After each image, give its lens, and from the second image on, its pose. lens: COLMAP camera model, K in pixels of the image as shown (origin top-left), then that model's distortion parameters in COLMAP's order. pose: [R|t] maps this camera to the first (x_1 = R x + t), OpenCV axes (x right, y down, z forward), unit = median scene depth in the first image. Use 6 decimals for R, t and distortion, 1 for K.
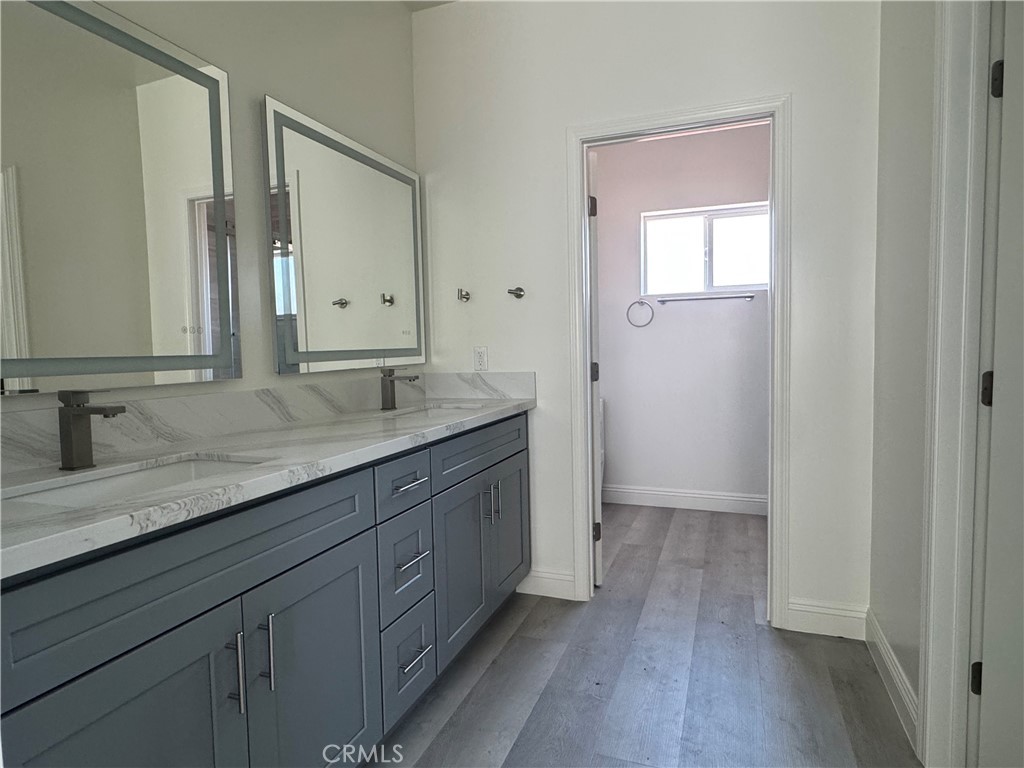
lens RADIAL K [[602.2, 0, 510.5], [0, 602.2, 384.9], [0, 0, 1]] dist [-0.004240, 0.002593]
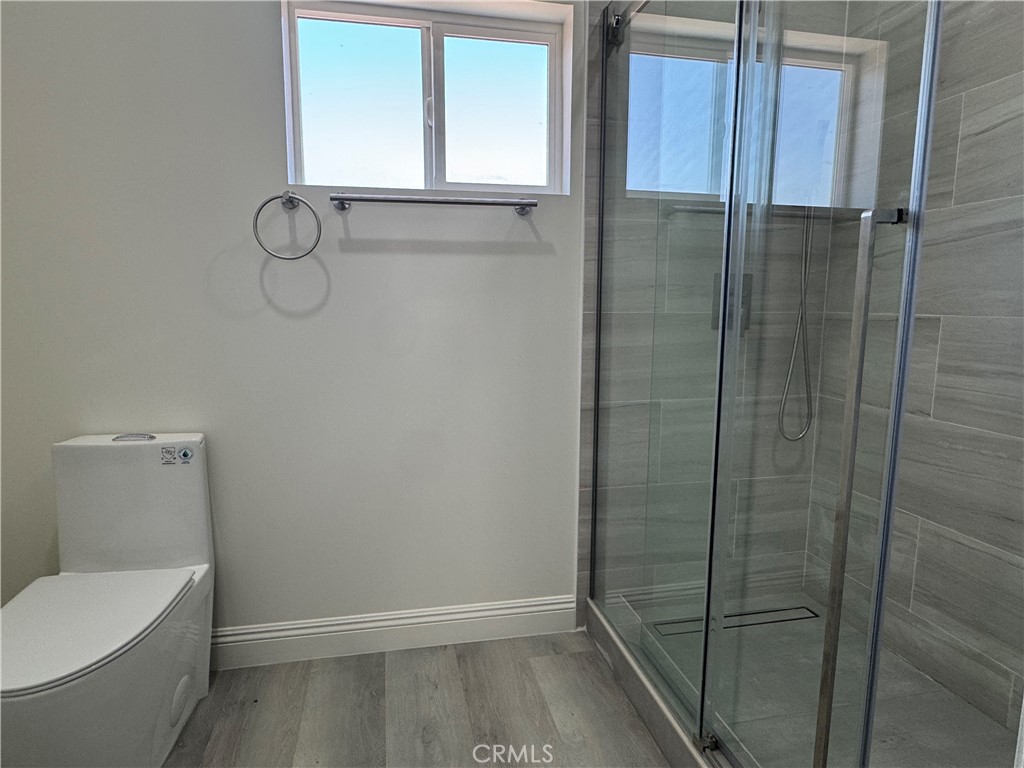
lens RADIAL K [[602.2, 0, 510.6], [0, 602.2, 387.6], [0, 0, 1]] dist [-0.004240, 0.002593]
pose [[0.839251, -0.051118, 0.541336, 0.113679], [0.014017, 0.997274, 0.072442, -0.035777], [-0.543563, -0.053209, 0.837680, 0.562061]]
